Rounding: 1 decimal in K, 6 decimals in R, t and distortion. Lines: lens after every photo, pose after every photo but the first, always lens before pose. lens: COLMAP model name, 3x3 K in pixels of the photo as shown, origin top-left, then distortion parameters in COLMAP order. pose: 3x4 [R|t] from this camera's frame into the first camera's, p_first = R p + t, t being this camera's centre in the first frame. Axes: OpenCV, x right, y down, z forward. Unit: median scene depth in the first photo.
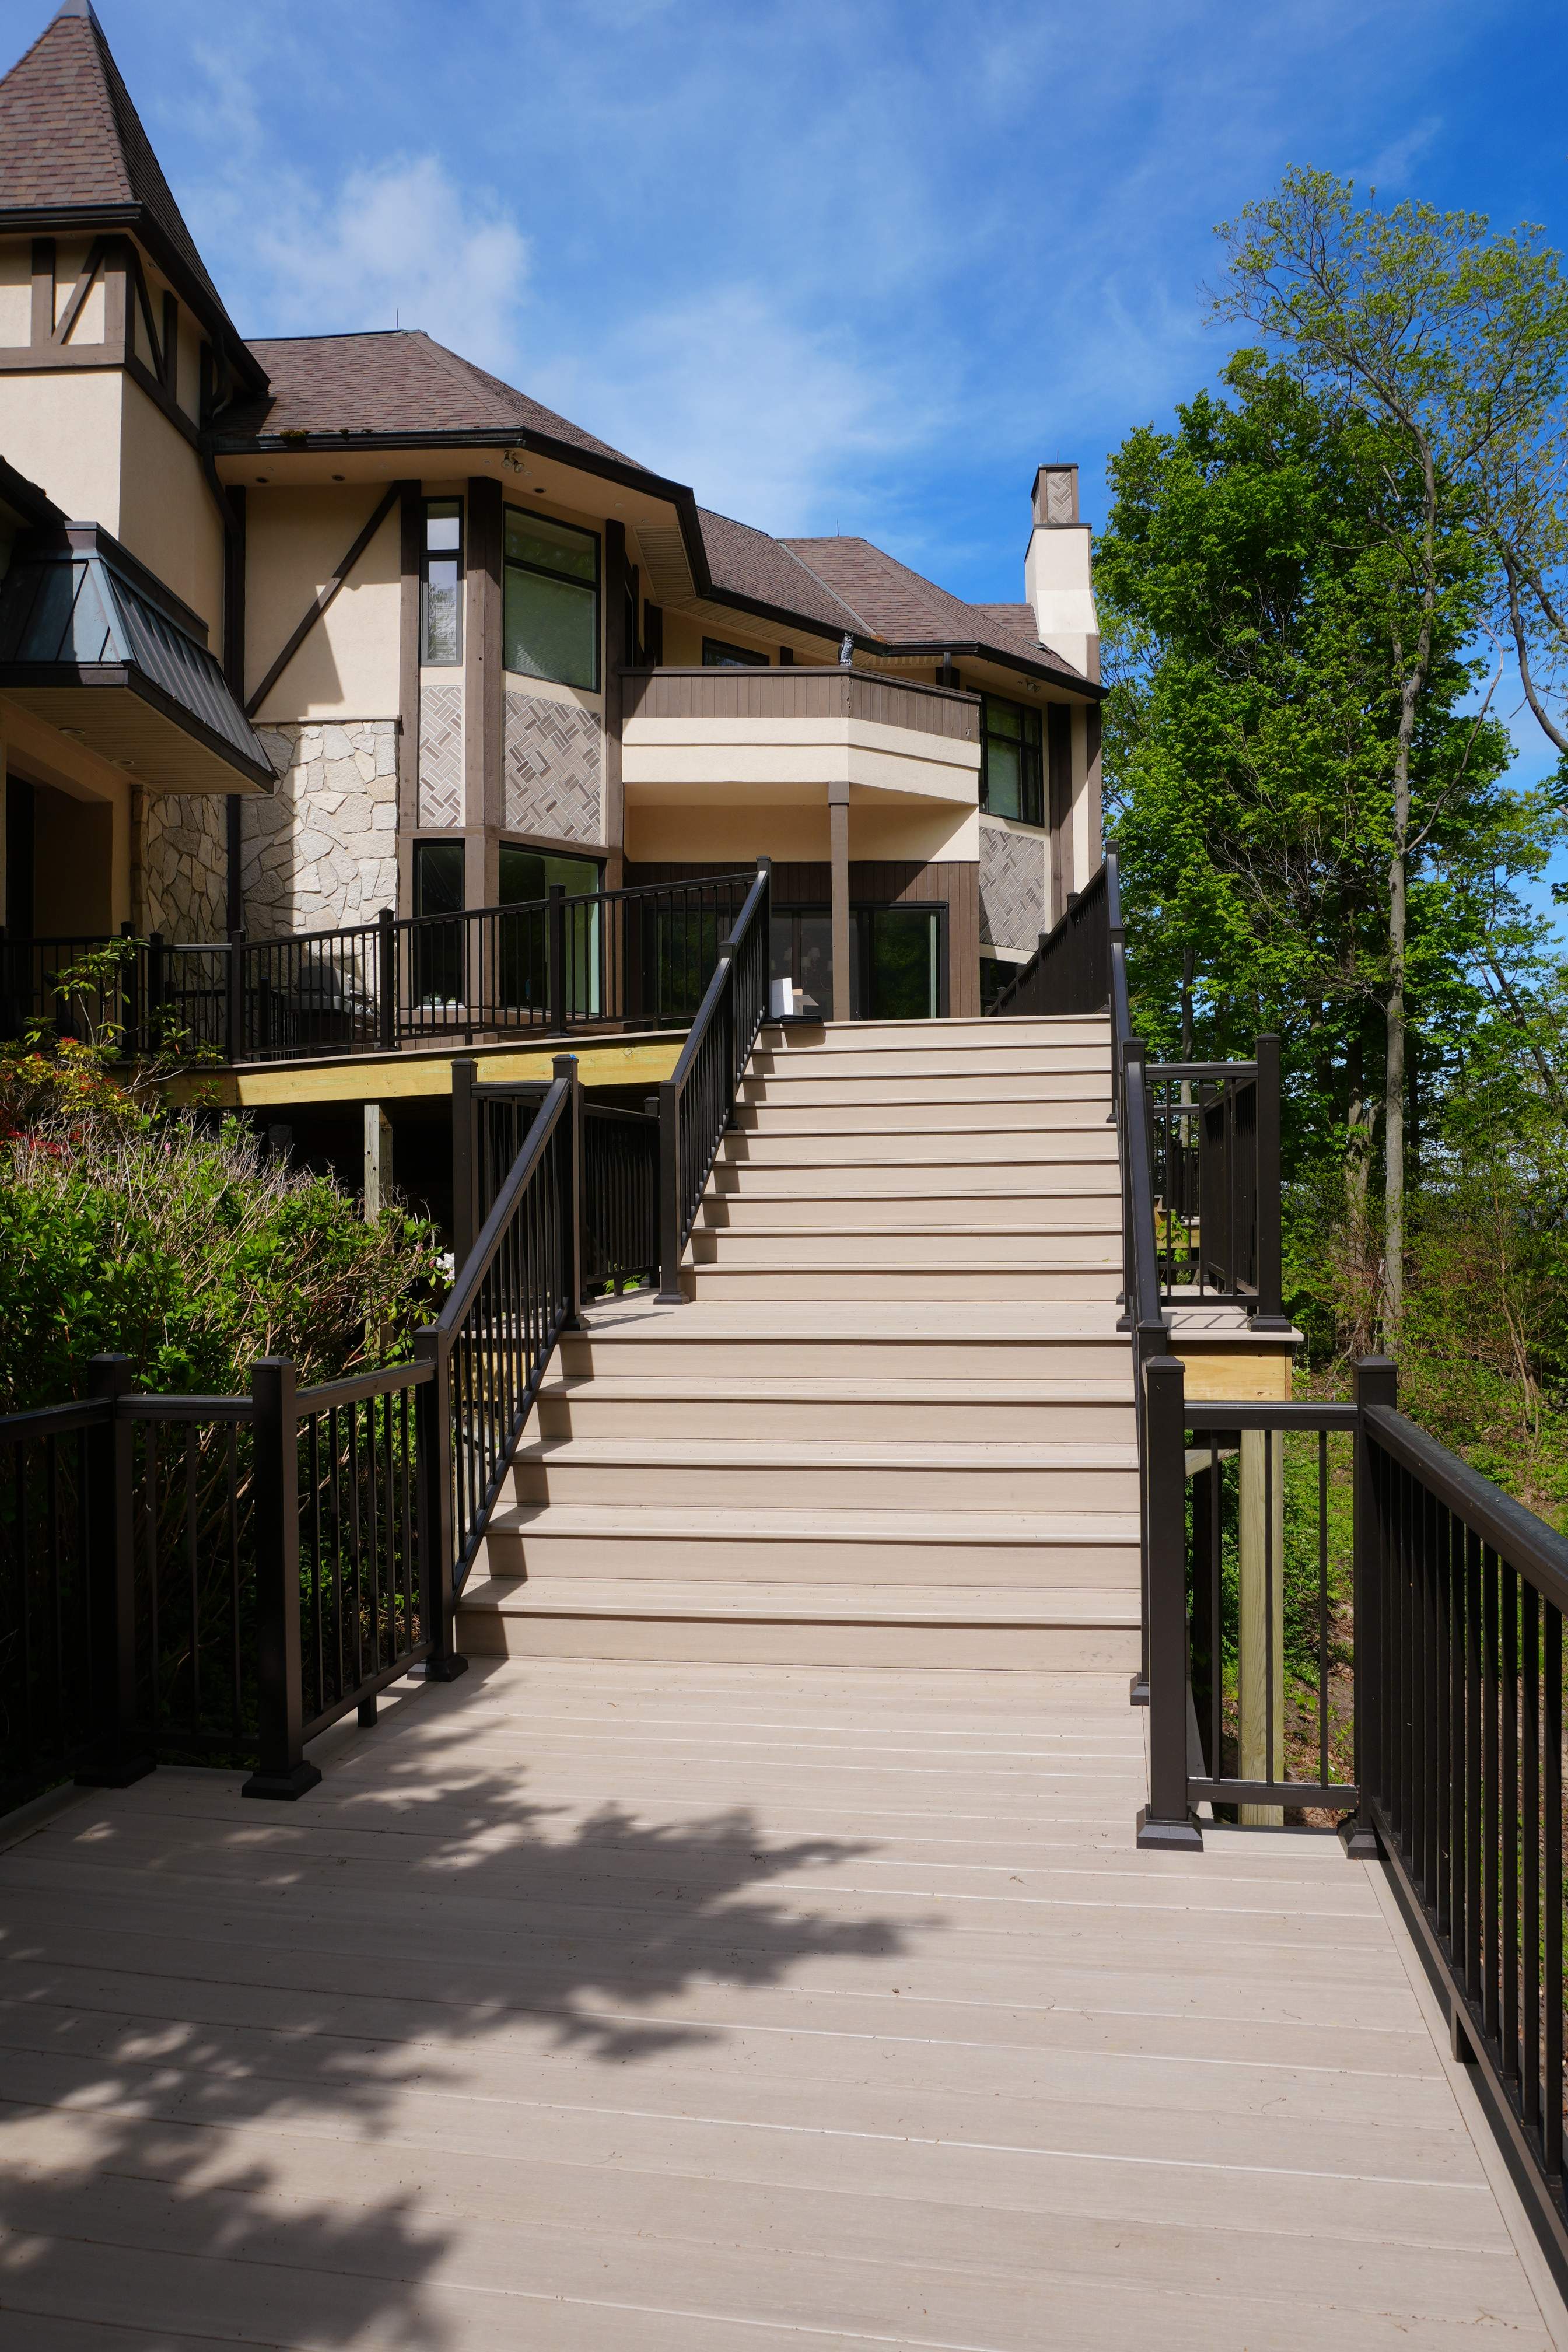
lens RADIAL K [[1580.8, 0, 768.7], [0, 1580.8, 1179.2], [0, 0, 1]] dist [-0.066834, 0.028460]
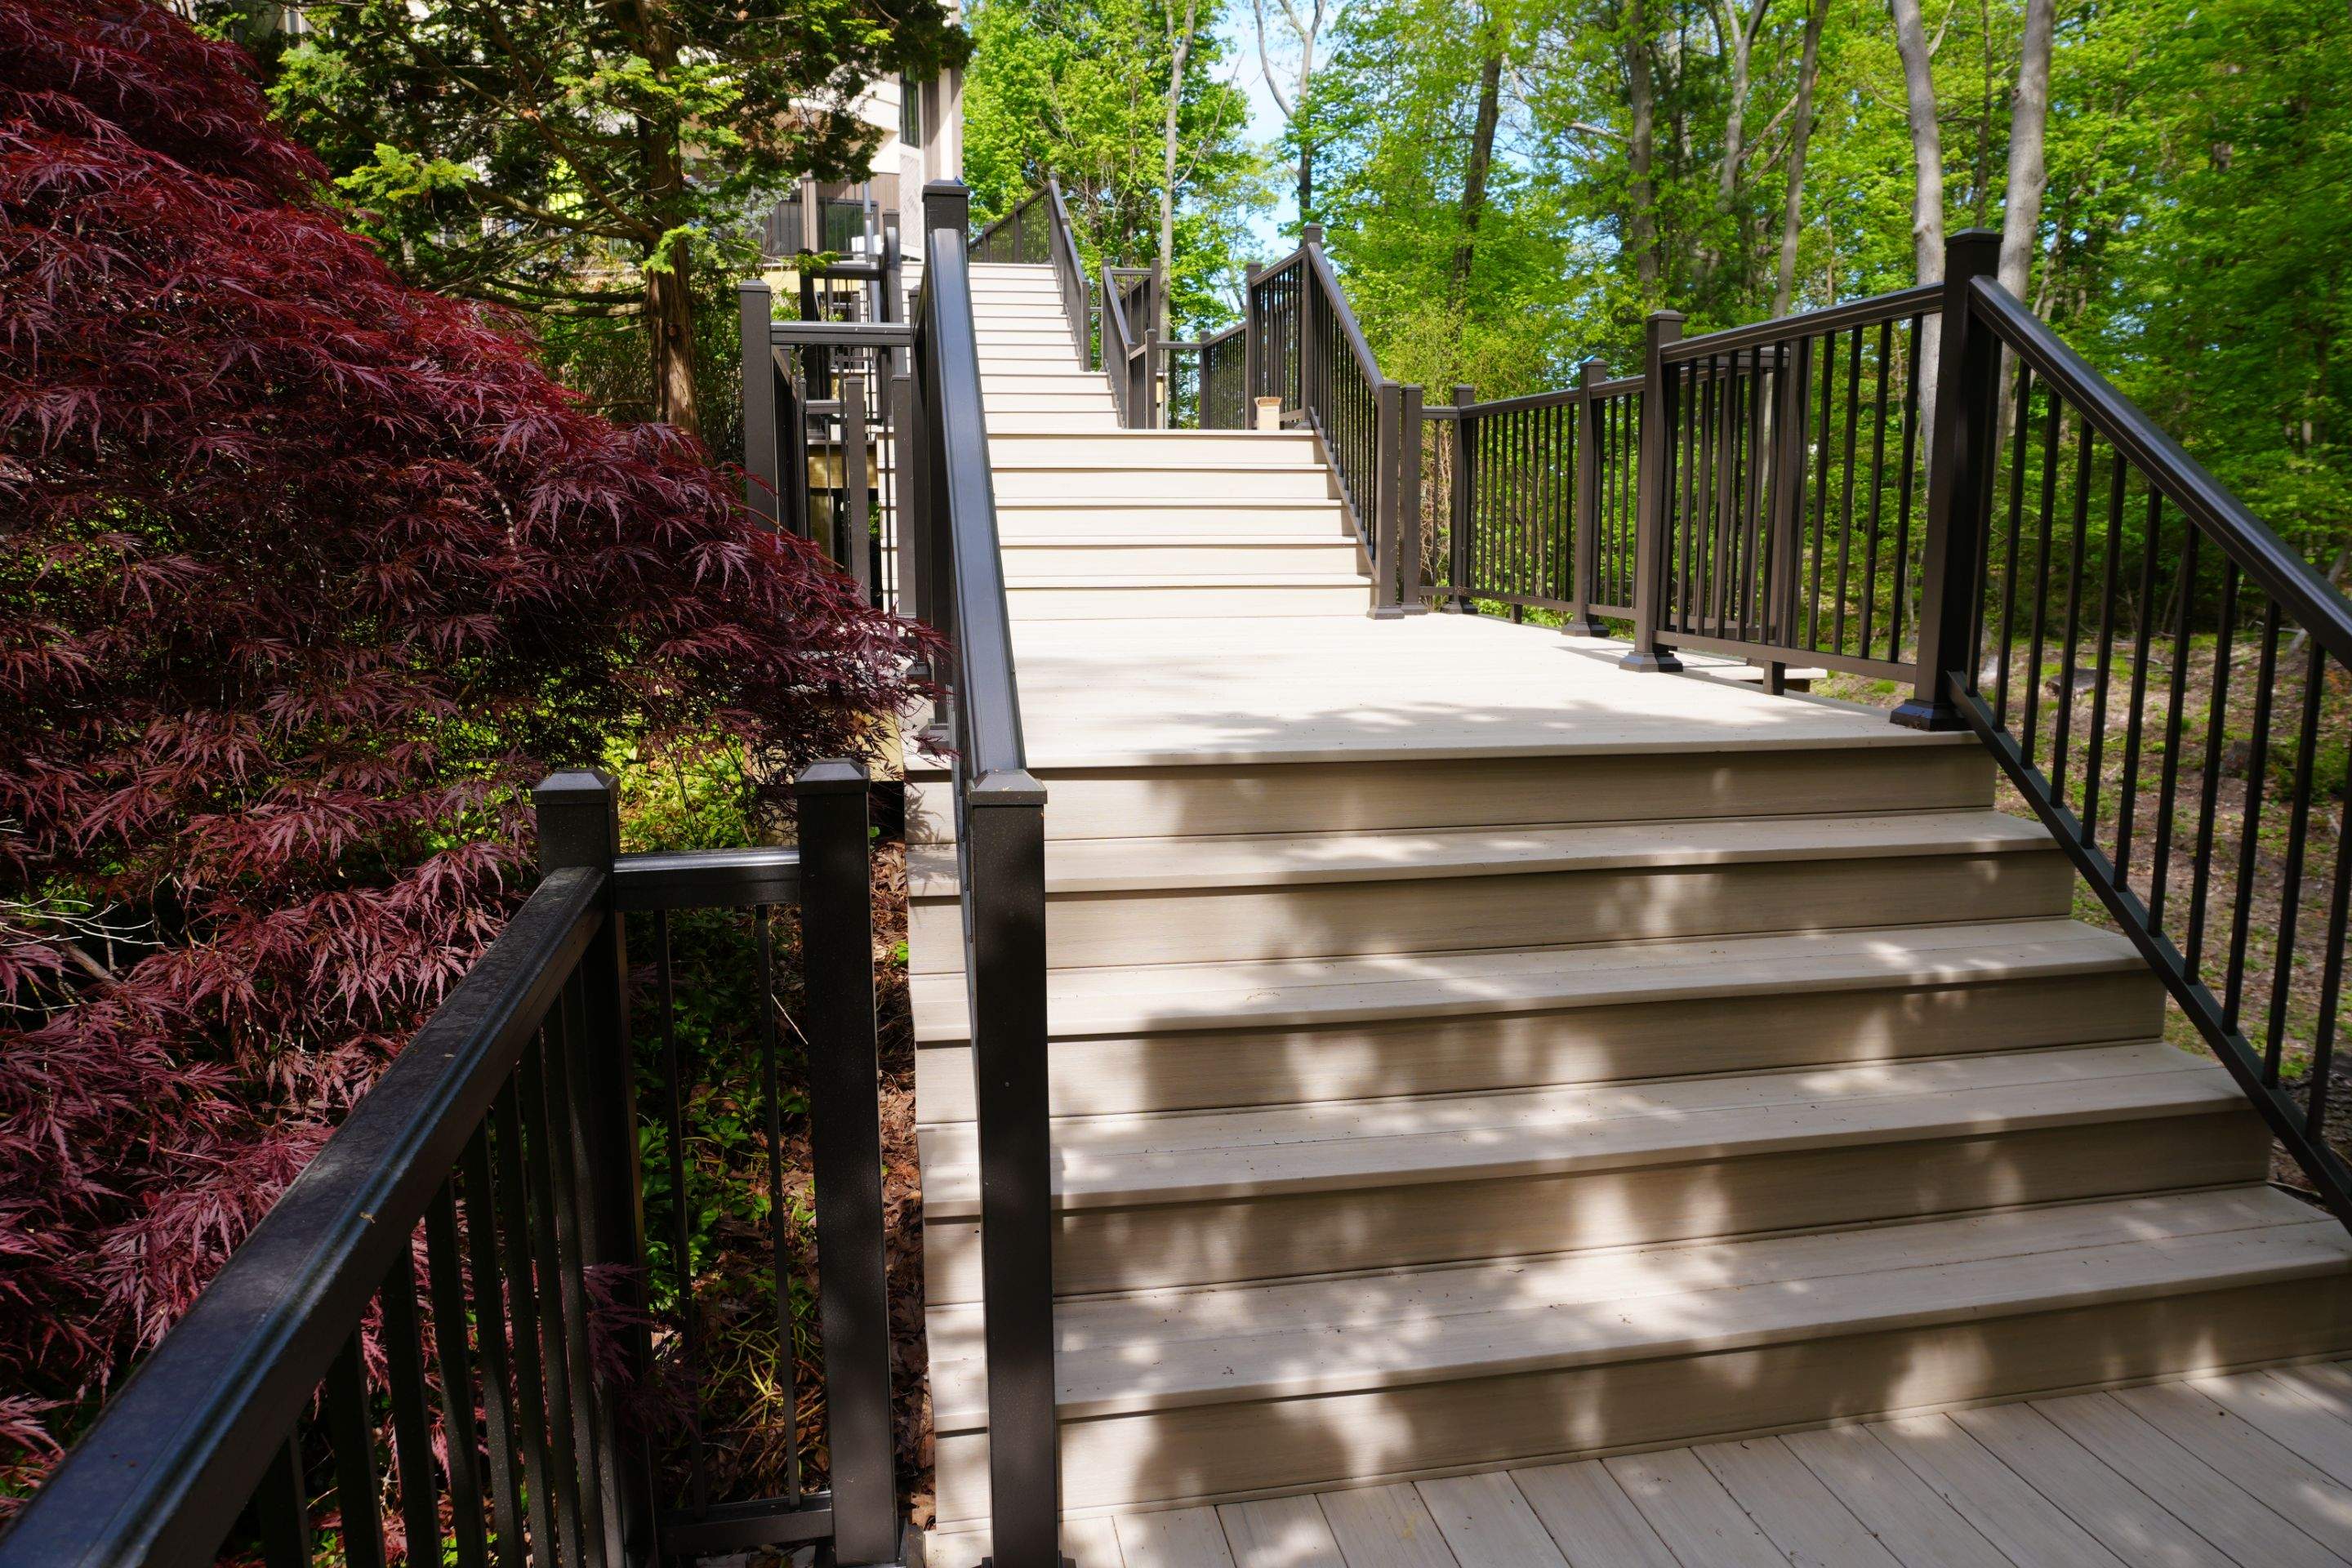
lens RADIAL K [[1593.6, 0, 1159.6], [0, 1593.6, 764.7], [0, 0, 1]] dist [-0.049007, 0.030648]
pose [[0.924686, -0.055403, 0.376679, -0.172871], [-0.004783, 0.987587, 0.156999, 0.078133], [-0.380701, -0.146976, 0.912943, -0.370090]]
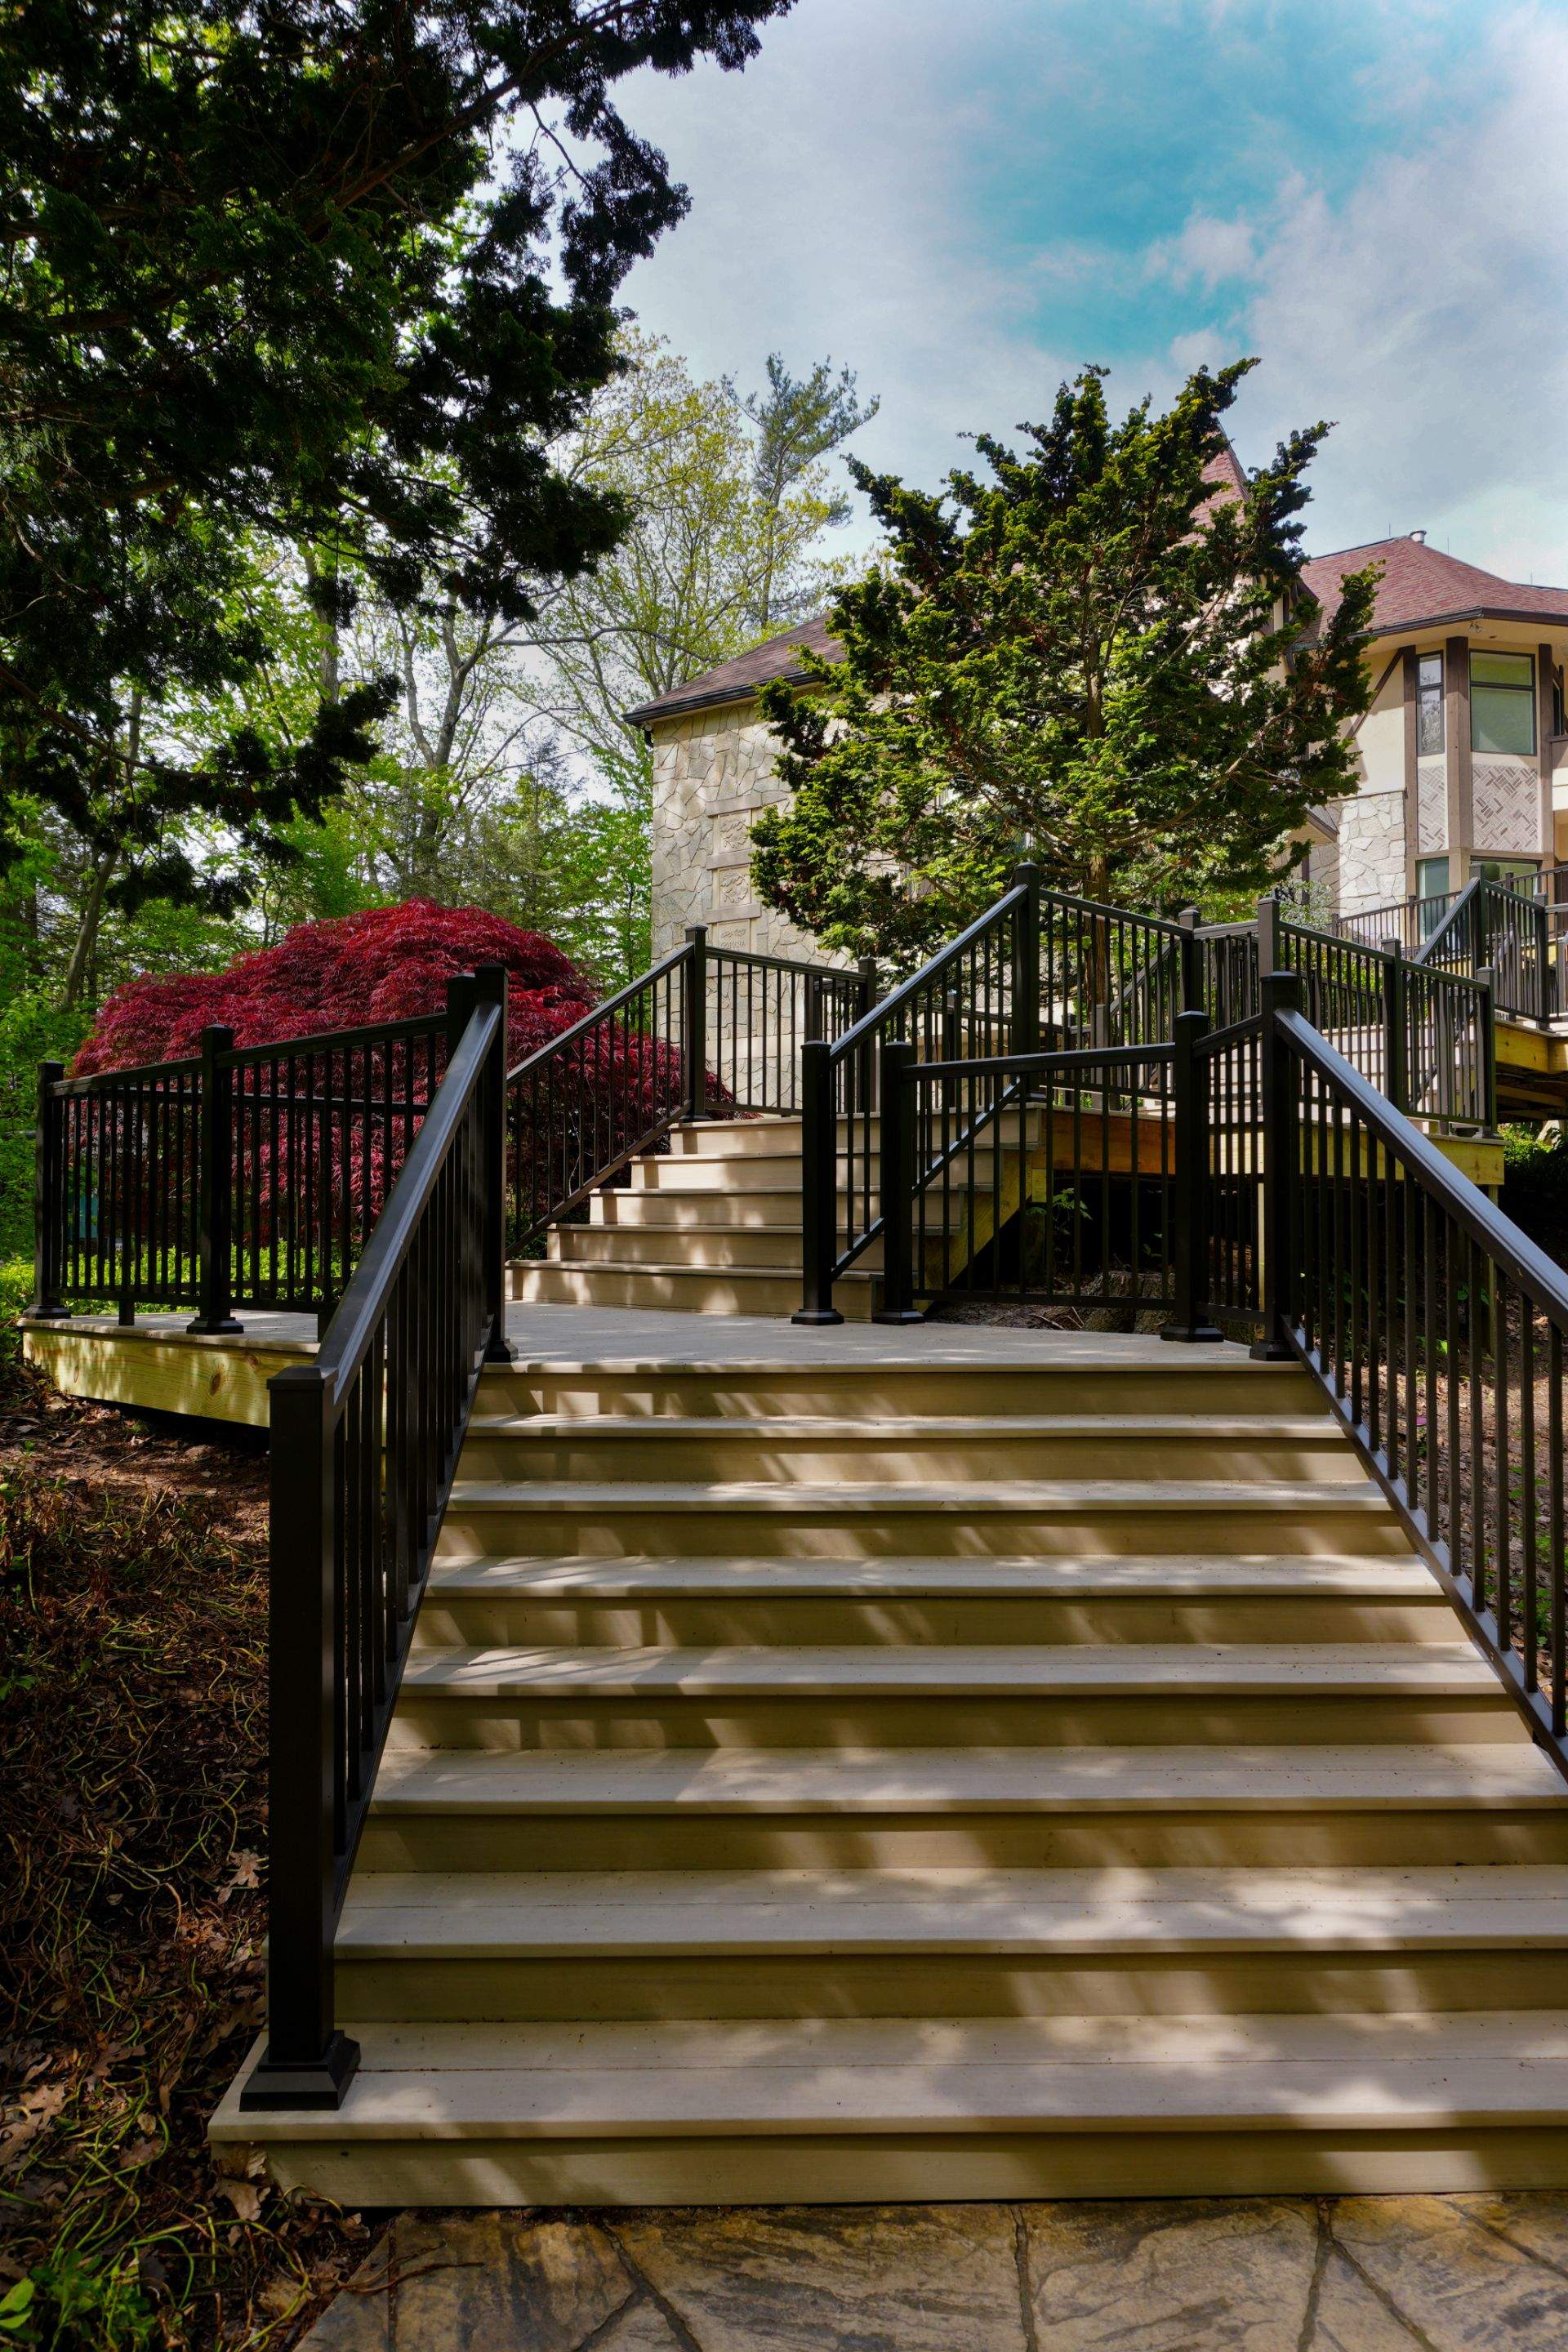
lens RADIAL K [[1557.9, 0, 842.4], [0, 1557.9, 1186.0], [0, 0, 1]] dist [-0.025131, 0.002771]
pose [[0.858719, -0.006772, -0.512402, 0.068990], [-0.000685, 0.999897, -0.014363, 0.115279], [0.512446, 0.012685, 0.858626, -0.526239]]
